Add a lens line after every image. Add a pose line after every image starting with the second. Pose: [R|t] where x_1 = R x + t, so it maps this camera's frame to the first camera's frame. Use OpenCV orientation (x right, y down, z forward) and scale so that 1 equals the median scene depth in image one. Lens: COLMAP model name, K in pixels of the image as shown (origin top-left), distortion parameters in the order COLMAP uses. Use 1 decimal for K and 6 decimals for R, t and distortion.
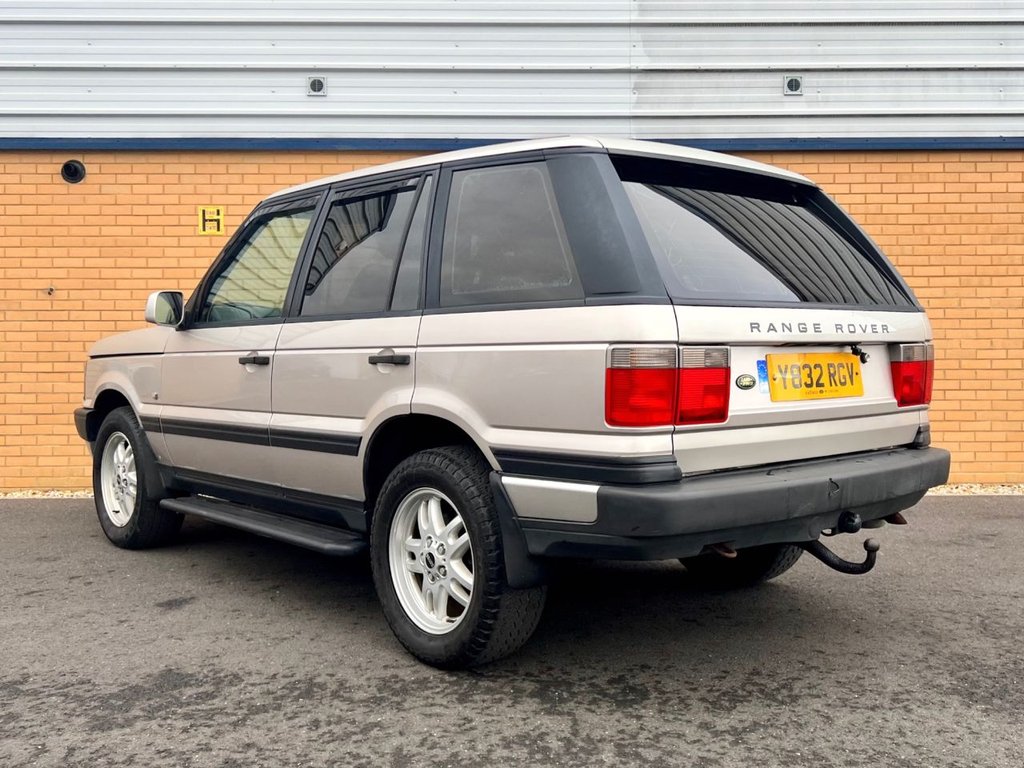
lens RADIAL K [[1043.5, 0, 593.8], [0, 1043.5, 345.6], [0, 0, 1]] dist [0.023594, -0.007804]
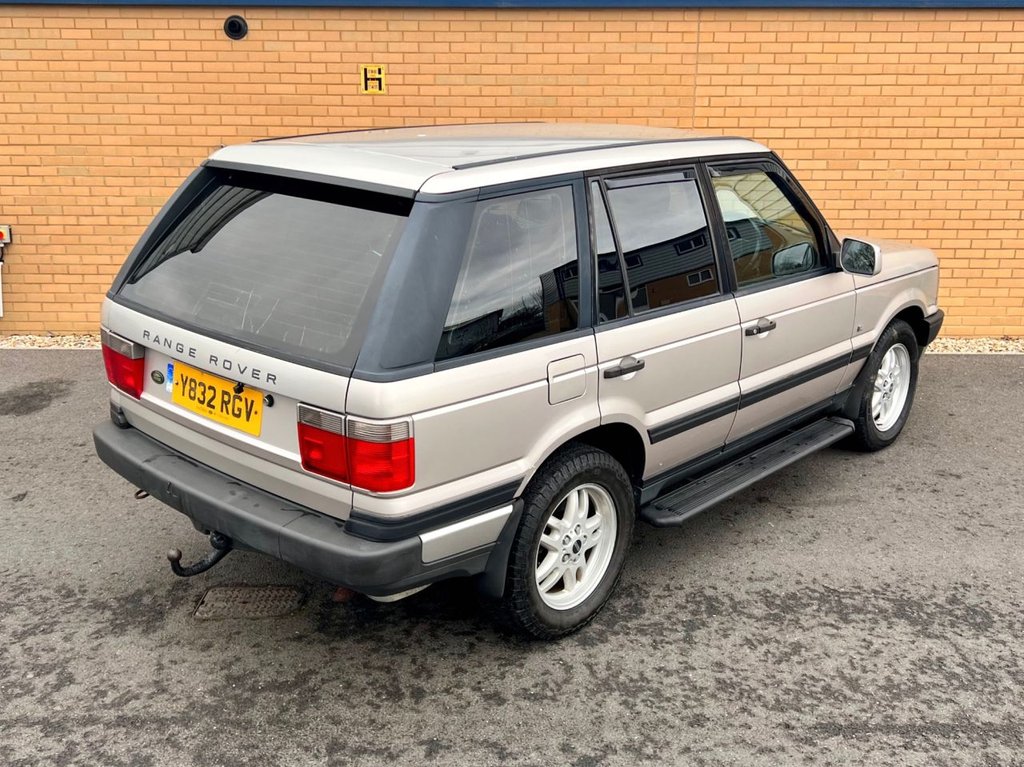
lens RADIAL K [[1068.5, 0, 503.2], [0, 1068.5, 362.0], [0, 0, 1]] dist [0.091998, -0.179504]
pose [[0.999888, 0.010340, -0.010827, -0.486542], [-0.007154, 0.965269, 0.261160, -0.277329], [0.013151, -0.261053, 0.965235, -0.171608]]
